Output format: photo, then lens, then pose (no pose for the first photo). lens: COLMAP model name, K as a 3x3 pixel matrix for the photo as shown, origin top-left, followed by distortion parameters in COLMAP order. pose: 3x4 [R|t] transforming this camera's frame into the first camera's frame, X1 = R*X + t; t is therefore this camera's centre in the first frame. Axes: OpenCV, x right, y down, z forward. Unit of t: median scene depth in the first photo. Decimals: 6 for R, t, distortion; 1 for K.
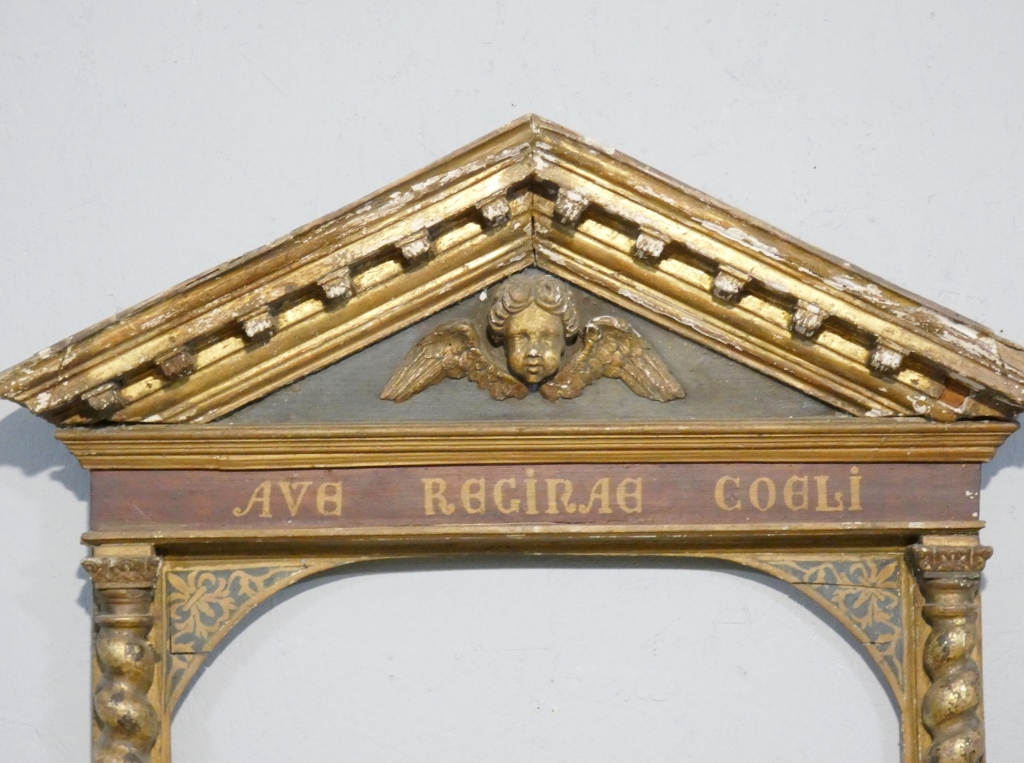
lens RADIAL K [[2653.8, 0, 523.0], [0, 2653.8, 404.7], [0, 0, 1]] dist [0.311611, 0.000000]
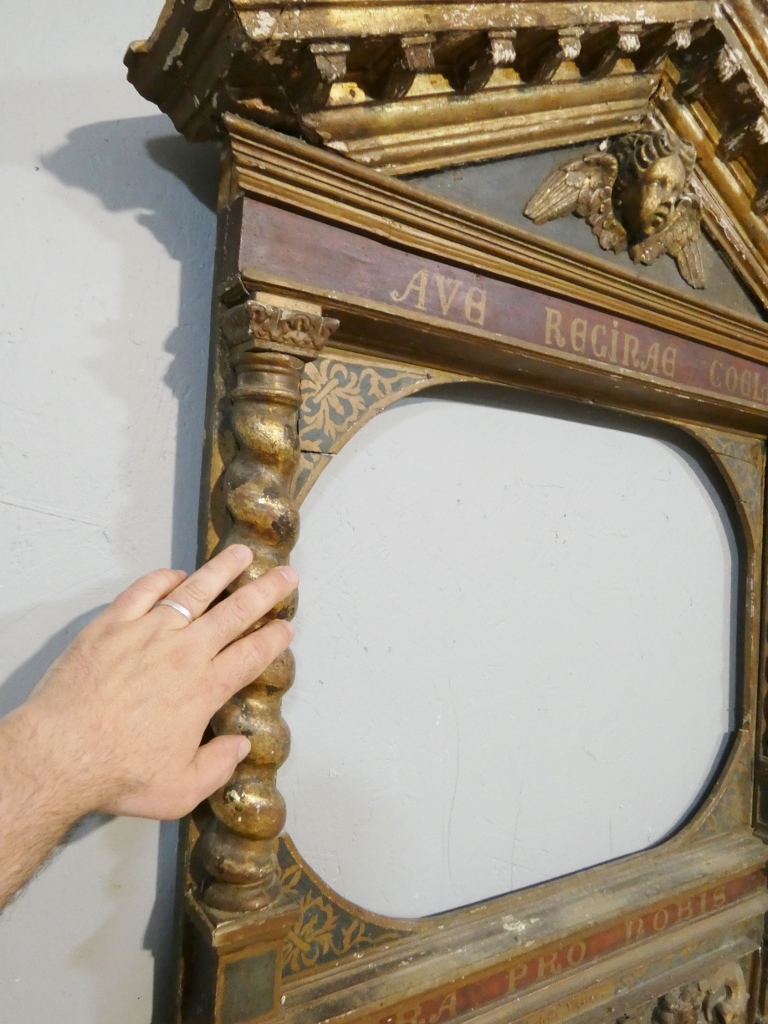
lens RADIAL K [[712.8, 0, 380.5], [0, 712.8, 516.8], [0, 0, 1]] dist [0.000790, -0.014237]
pose [[0.834894, 0.063969, 0.546682, -0.234900], [-0.092397, 0.995418, 0.024632, 0.107347], [-0.542601, -0.071077, 0.836978, 0.806461]]
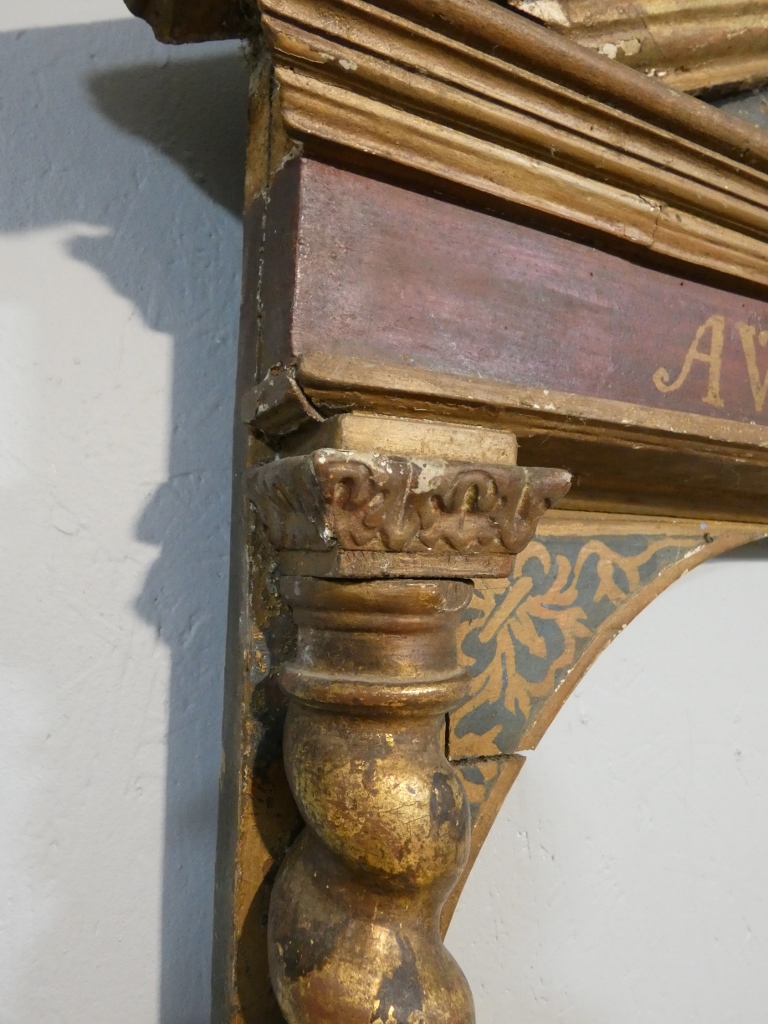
lens RADIAL K [[712.8, 0, 380.8], [0, 712.8, 519.9], [0, 0, 1]] dist [0.000790, -0.014237]
pose [[0.894761, 0.061484, 0.442293, -0.185536], [-0.059511, 0.998059, -0.018351, 0.064057], [-0.442563, -0.009902, 0.896683, 0.932779]]
